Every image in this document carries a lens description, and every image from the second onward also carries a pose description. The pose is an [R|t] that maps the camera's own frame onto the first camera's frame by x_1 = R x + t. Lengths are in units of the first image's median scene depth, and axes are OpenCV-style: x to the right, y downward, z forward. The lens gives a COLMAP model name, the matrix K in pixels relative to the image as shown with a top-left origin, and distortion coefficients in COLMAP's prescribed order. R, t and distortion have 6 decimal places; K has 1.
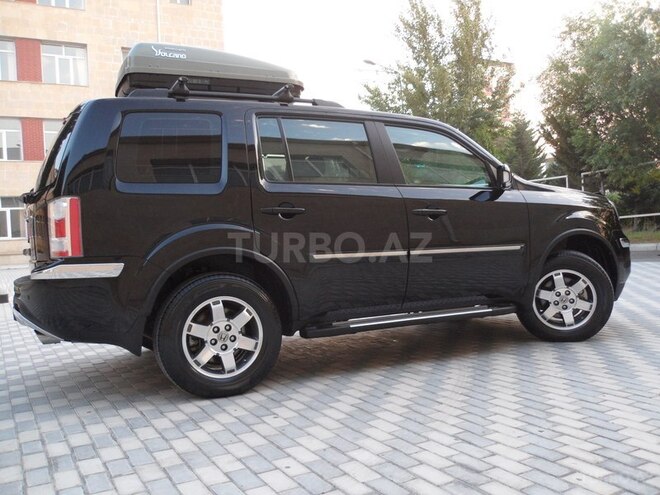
lens RADIAL K [[625.0, 0, 331.7], [0, 625.0, 230.8], [0, 0, 1]] dist [-0.039655, 0.013207]
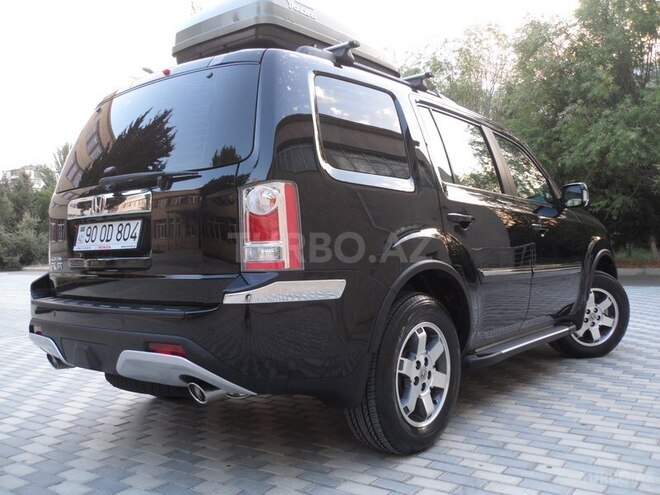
lens RADIAL K [[625.0, 0, 331.7], [0, 625.0, 230.8], [0, 0, 1]] dist [-0.039655, 0.013207]
pose [[0.898112, 0.036682, 0.438235, -0.643836], [-0.021583, 0.998991, -0.039388, 0.023751], [-0.439237, 0.025917, 0.897997, 0.345269]]
